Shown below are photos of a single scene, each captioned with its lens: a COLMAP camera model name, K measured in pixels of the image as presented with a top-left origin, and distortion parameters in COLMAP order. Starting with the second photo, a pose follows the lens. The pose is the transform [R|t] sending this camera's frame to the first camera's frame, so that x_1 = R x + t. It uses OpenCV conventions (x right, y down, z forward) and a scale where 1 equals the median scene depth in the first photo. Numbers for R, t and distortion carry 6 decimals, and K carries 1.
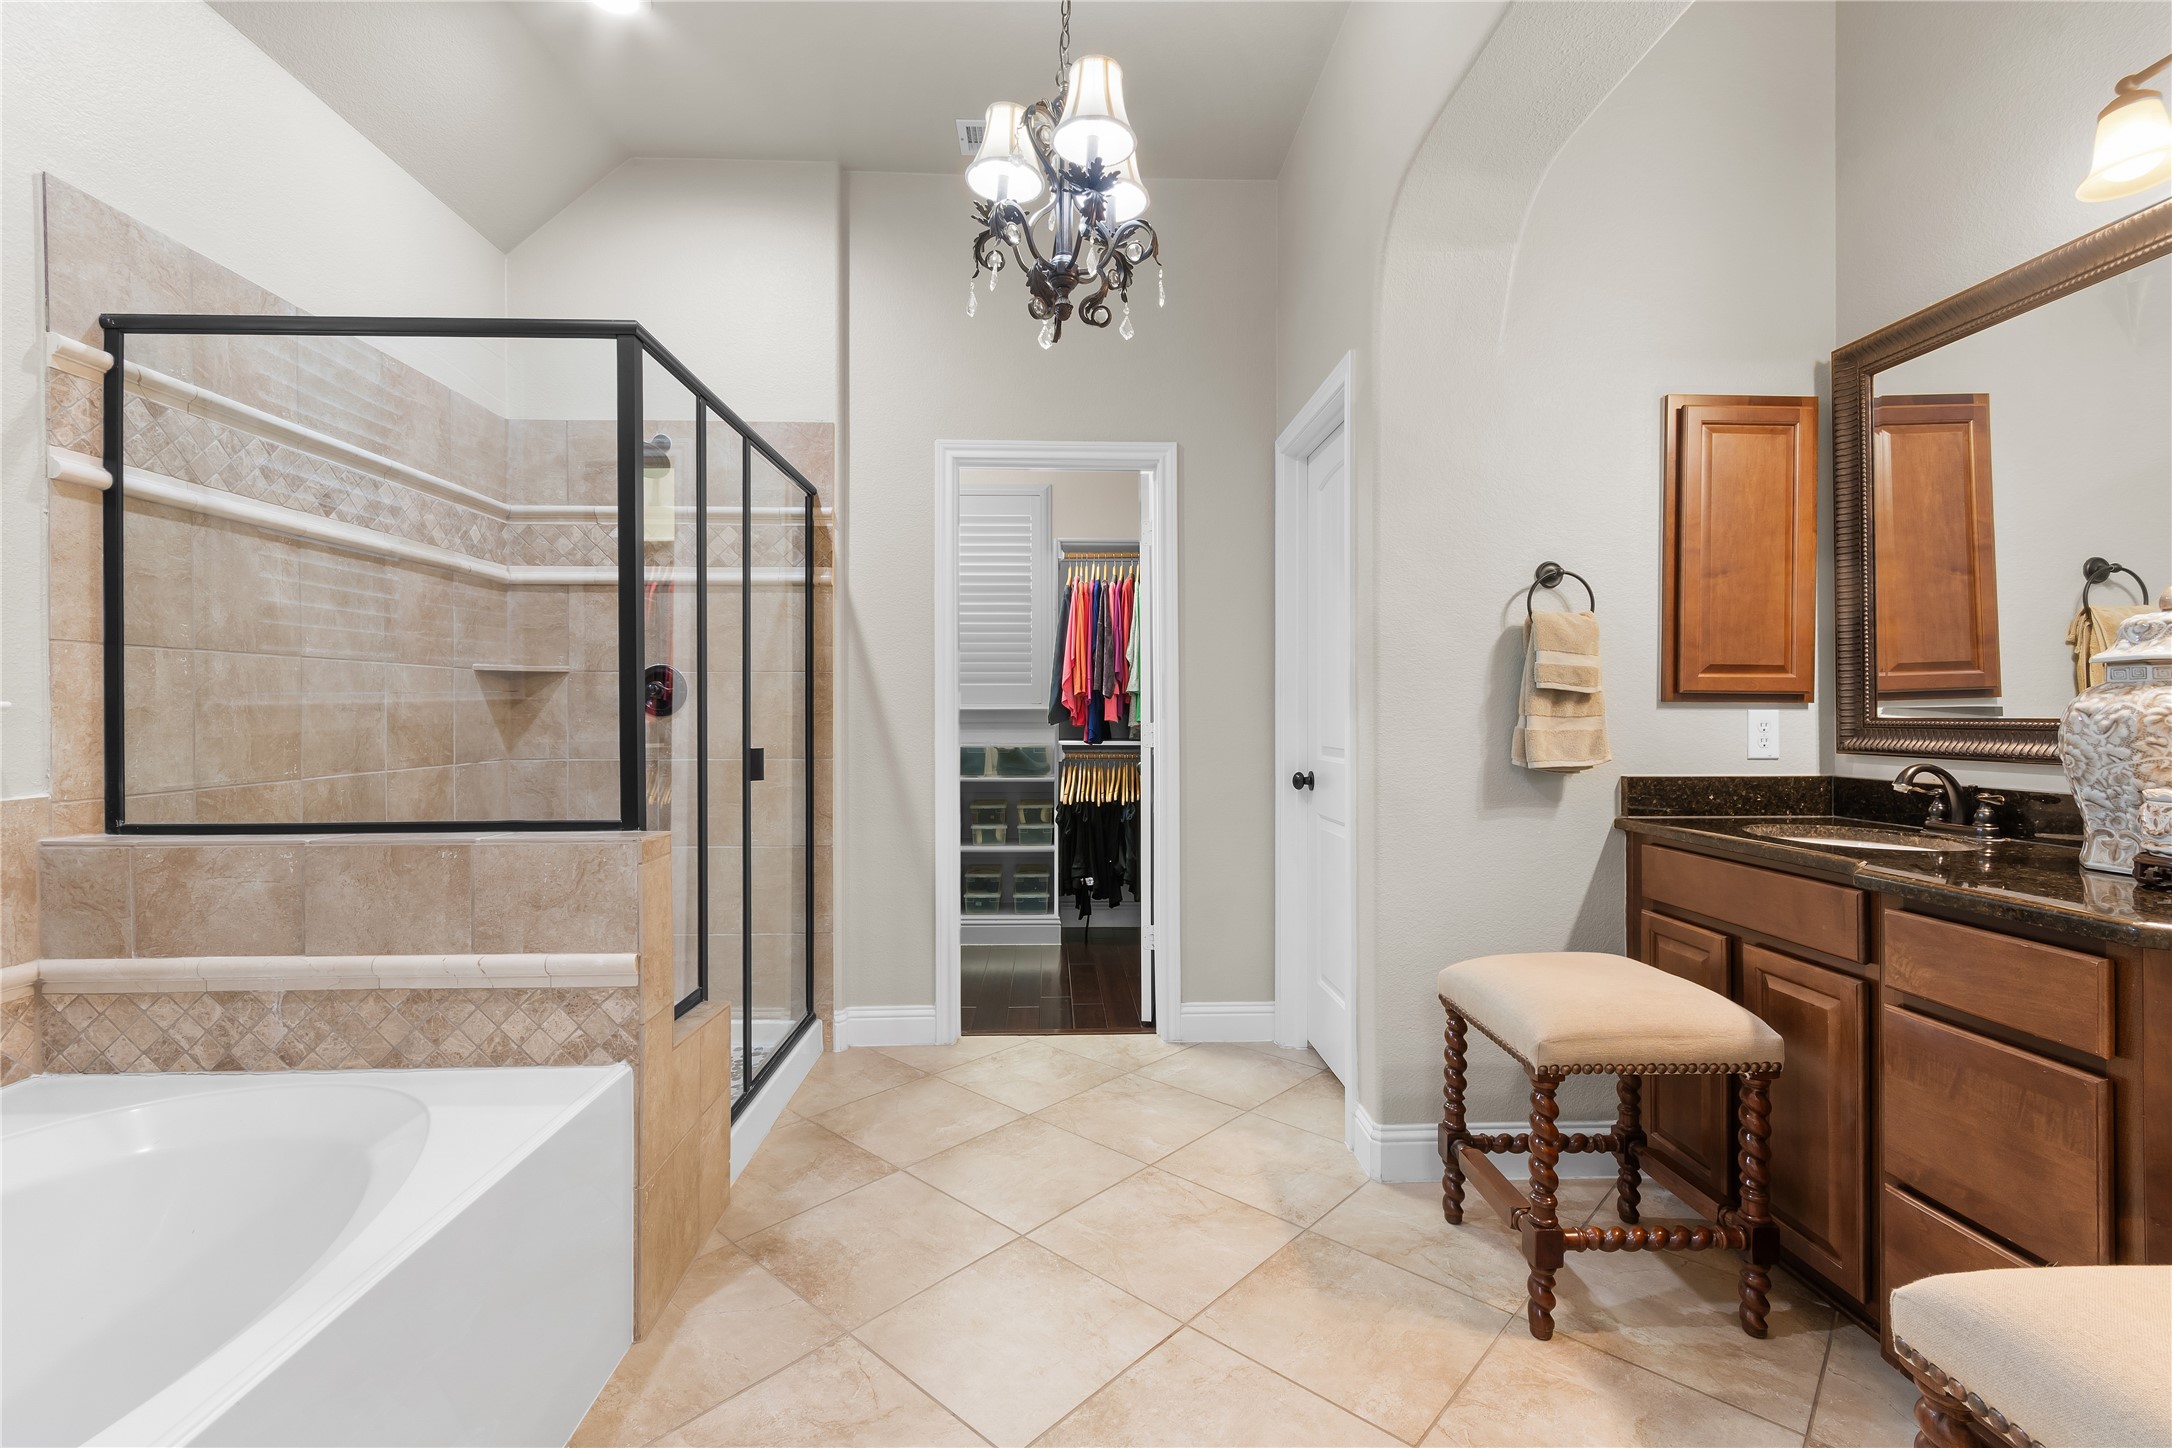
lens RADIAL K [[953.6, 0, 1078.4], [0, 953.6, 715.3], [0, 0, 1]] dist [0.003129, 0.000327]
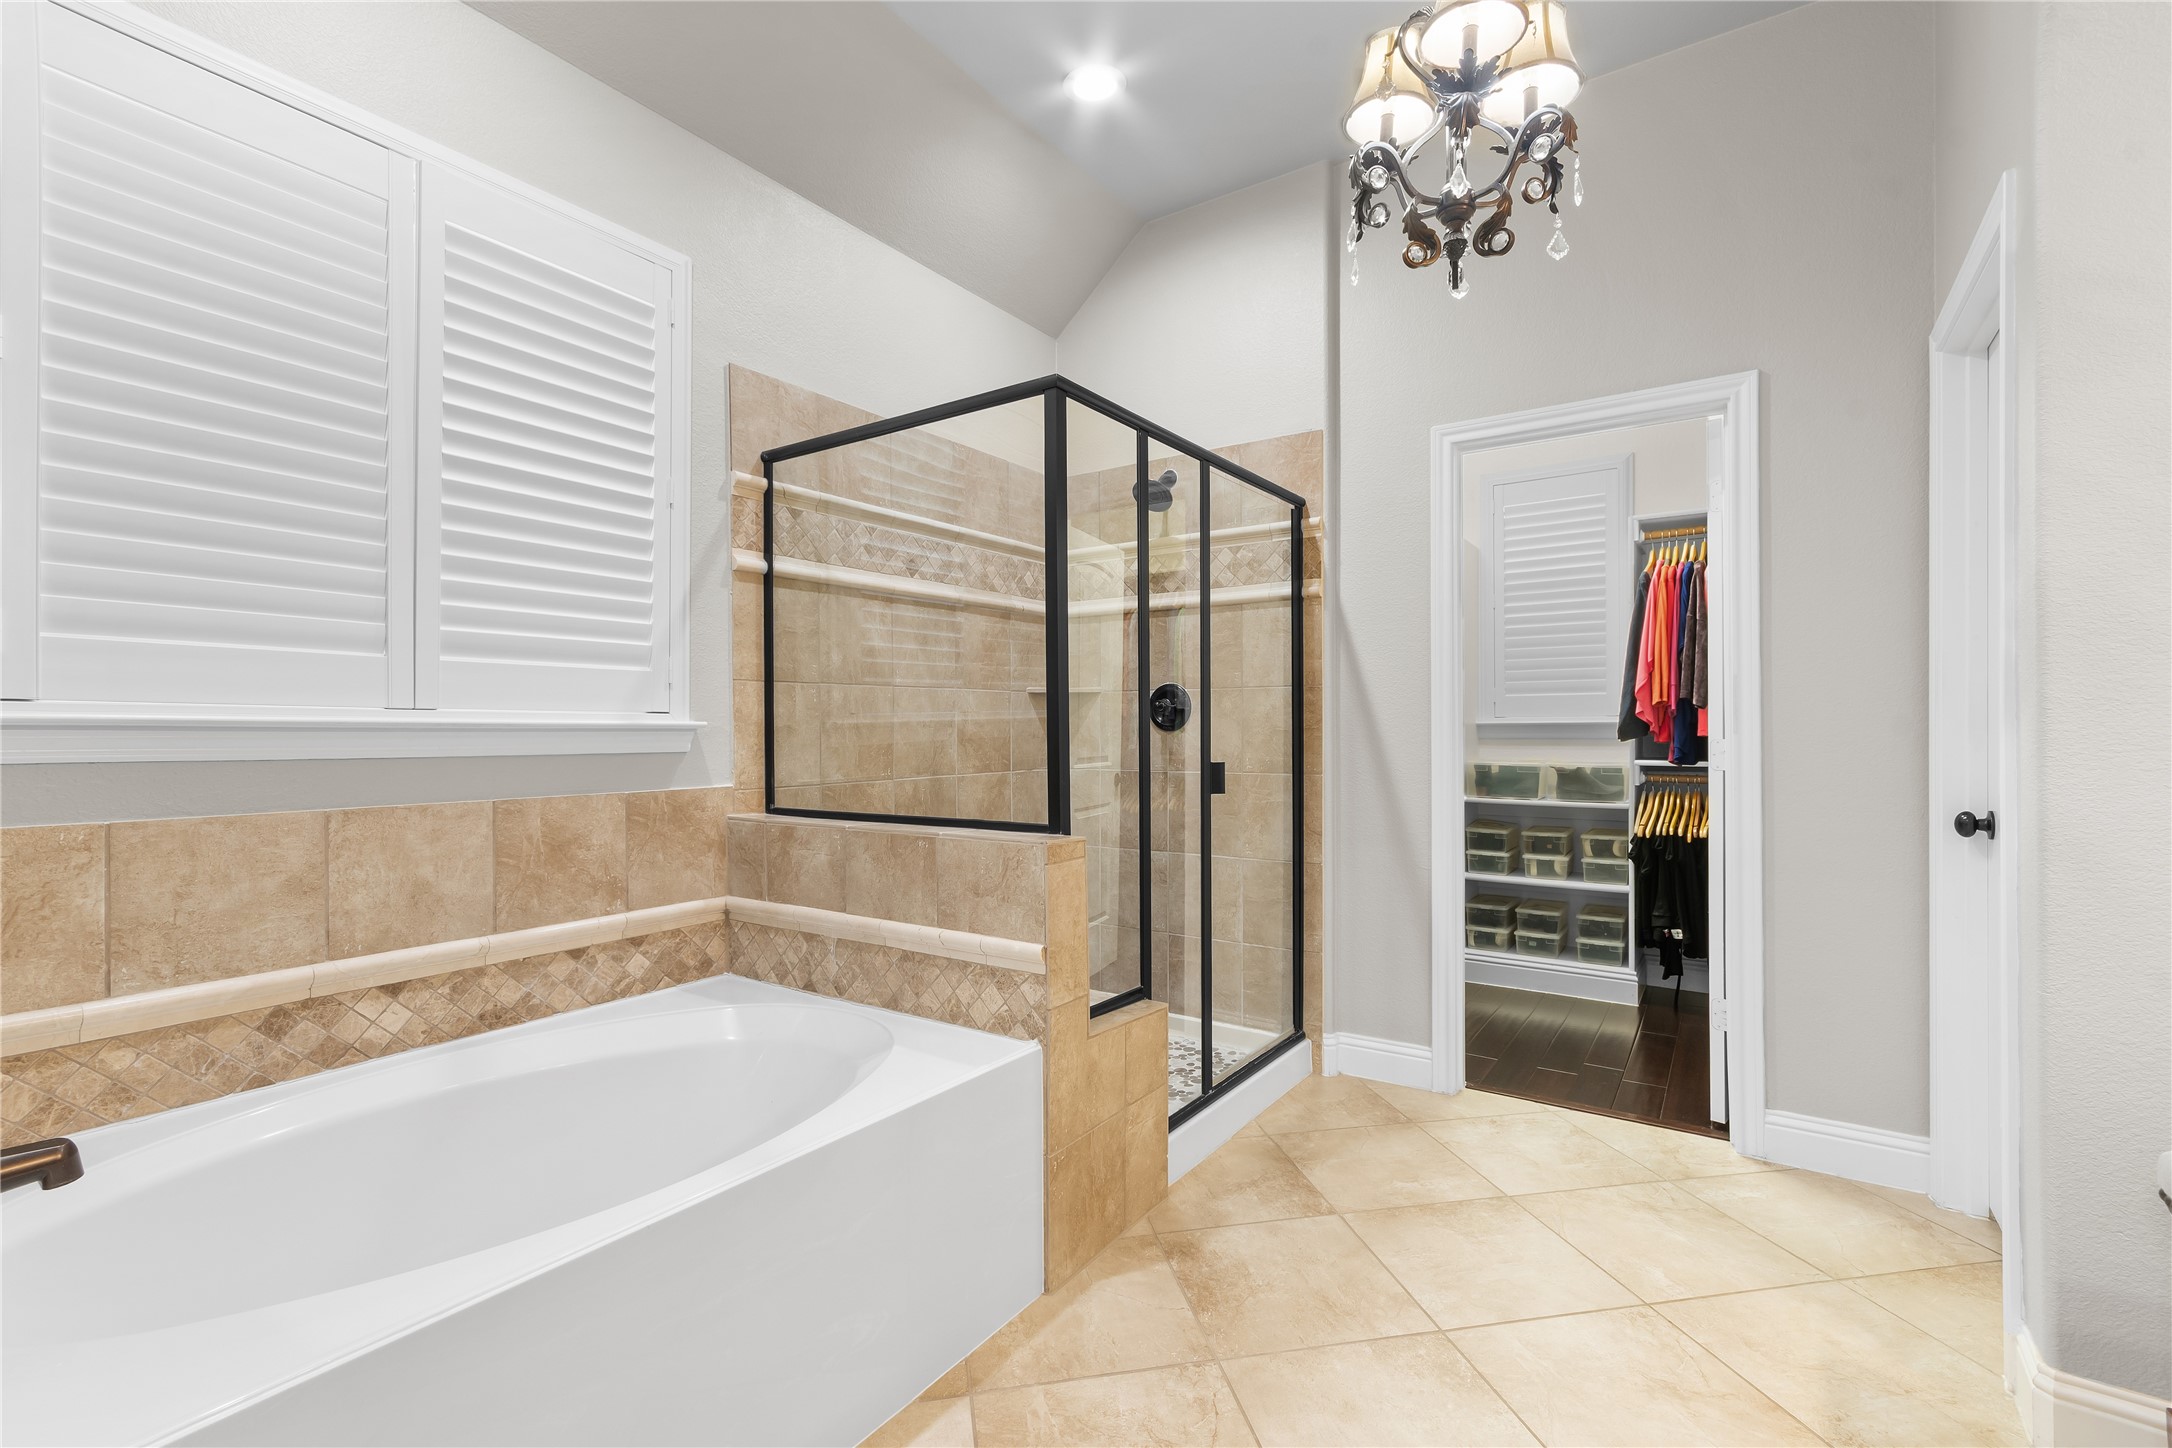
lens RADIAL K [[953.6, 0, 1086.6], [0, 953.6, 733.2], [0, 0, 1]] dist [0.003129, 0.000327]
pose [[0.806653, 0.000325, -0.591026, 0.158043], [0.001791, 0.999994, 0.002994, 0.000054], [0.591023, -0.003474, 0.806647, 0.091724]]
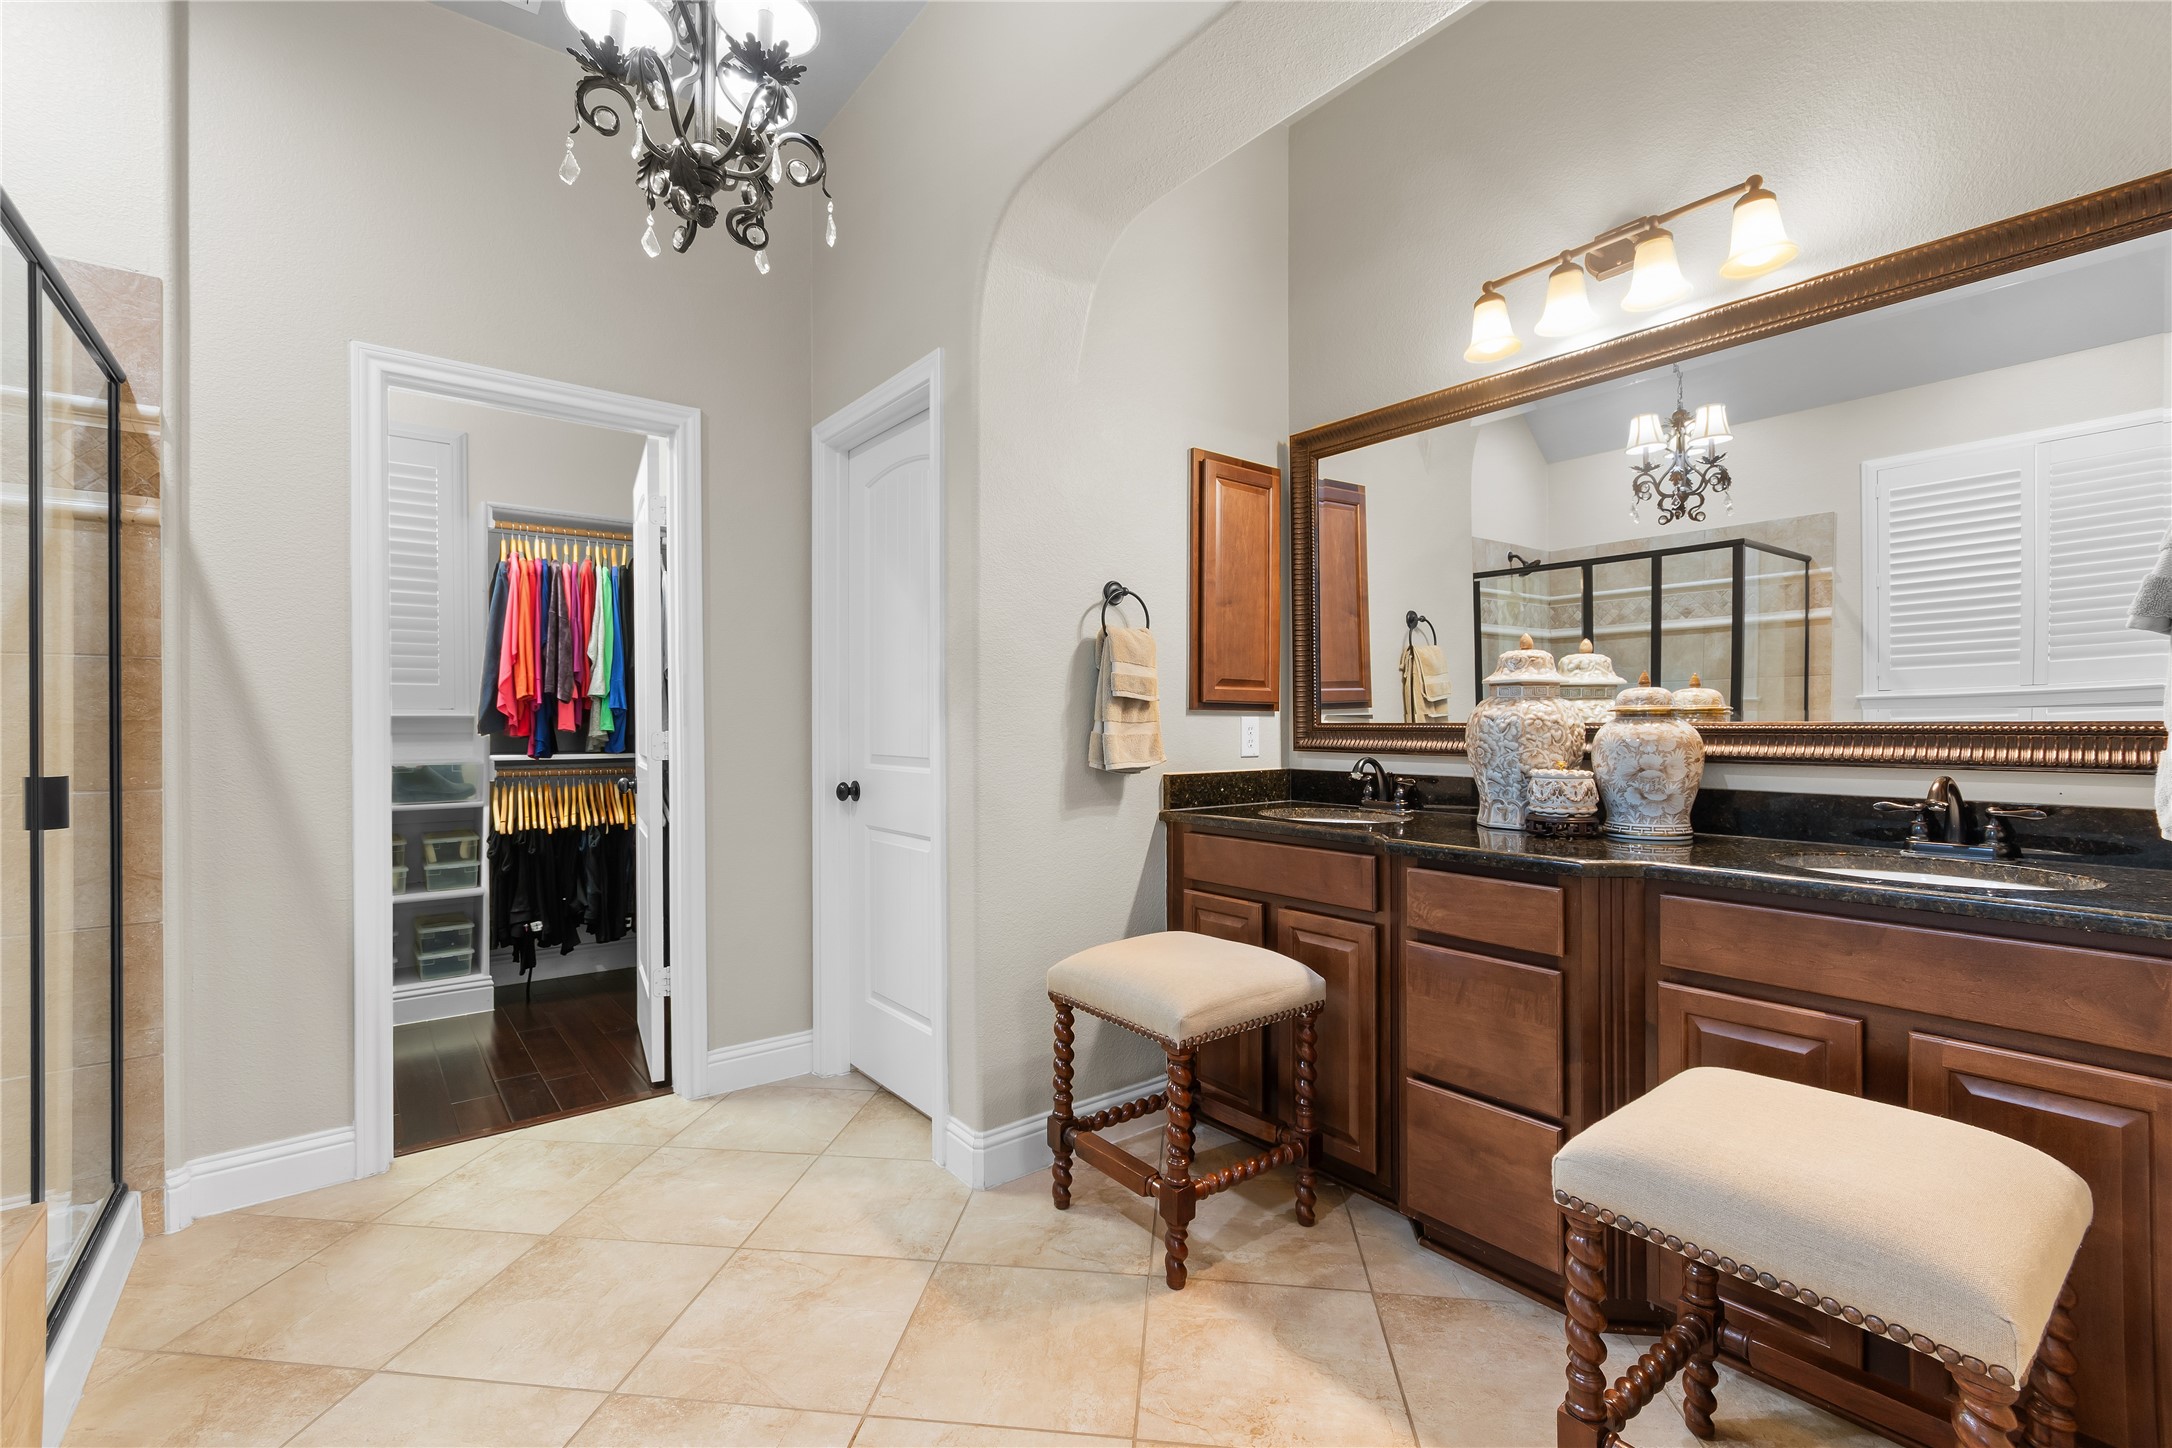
lens RADIAL K [[953.6, 0, 1076.3], [0, 953.6, 725.3], [0, 0, 1]] dist [0.003129, 0.000327]
pose [[0.810343, -0.003218, 0.585948, -0.168413], [0.002448, 0.999995, 0.002107, 0.001905], [-0.585951, -0.000273, 0.810346, 0.121838]]
